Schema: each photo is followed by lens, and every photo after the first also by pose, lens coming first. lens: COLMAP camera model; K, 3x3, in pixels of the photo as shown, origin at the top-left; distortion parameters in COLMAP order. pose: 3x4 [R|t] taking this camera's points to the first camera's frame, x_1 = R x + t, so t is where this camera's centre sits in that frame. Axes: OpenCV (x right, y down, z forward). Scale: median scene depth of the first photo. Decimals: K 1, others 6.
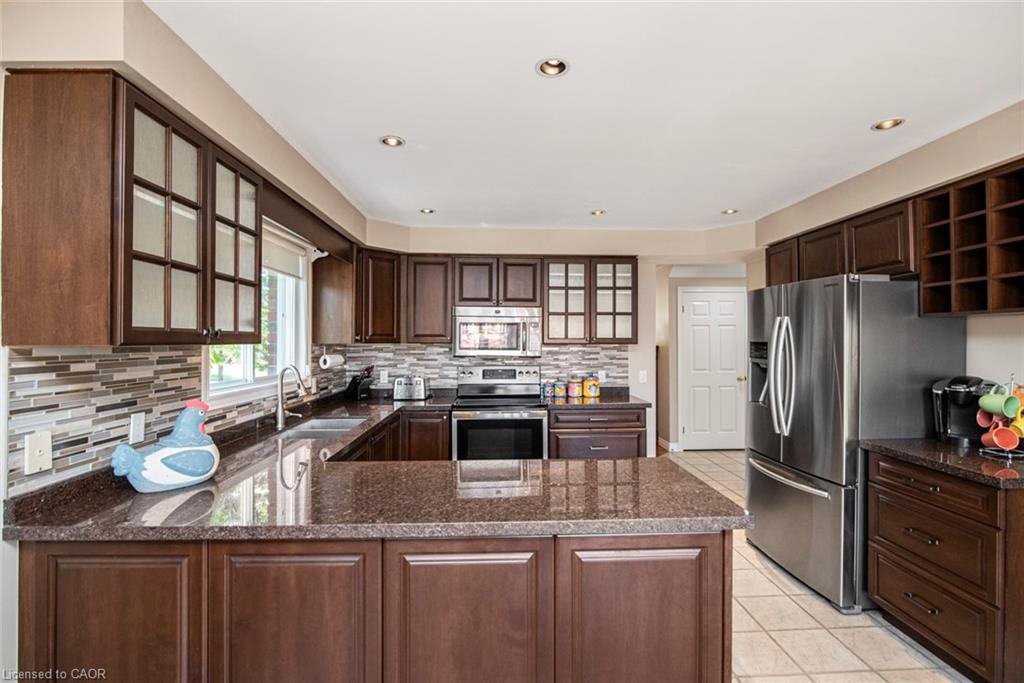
lens RADIAL K [[473.4, 0, 512.0], [0, 473.4, 341.5], [0, 0, 1]] dist [-0.001432, -0.000115]
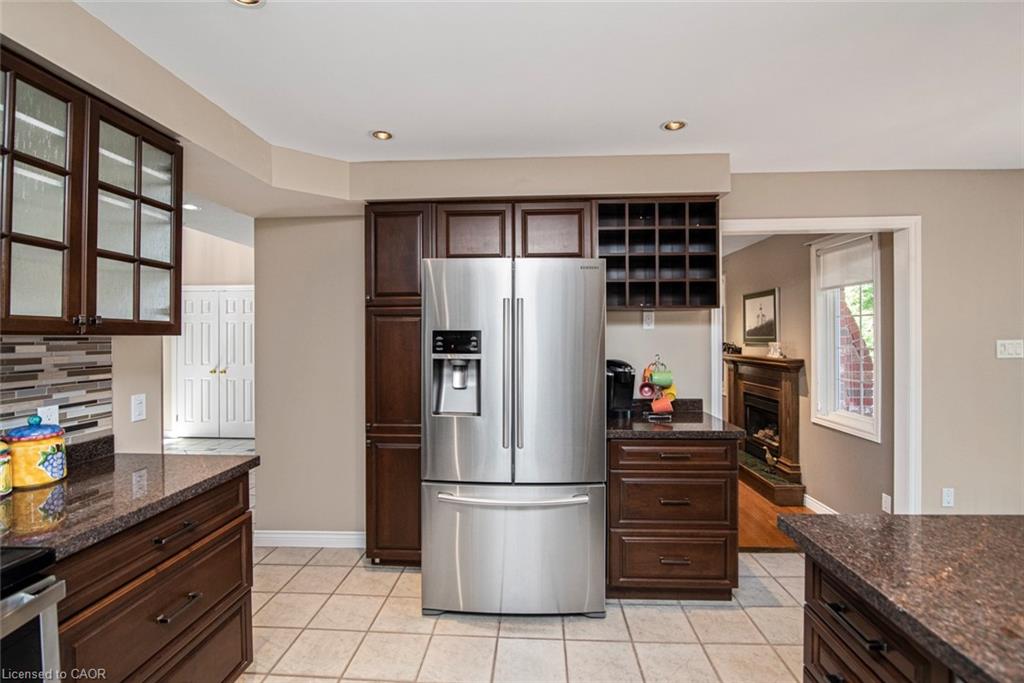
lens RADIAL K [[473.4, 0, 512.0], [0, 473.4, 341.5], [0, 0, 1]] dist [-0.001432, -0.000115]
pose [[0.088658, -0.001310, 0.996061, -0.165137], [0.008399, 0.999965, 0.000568, 0.013357], [-0.996027, 0.008315, 0.088665, 0.642072]]
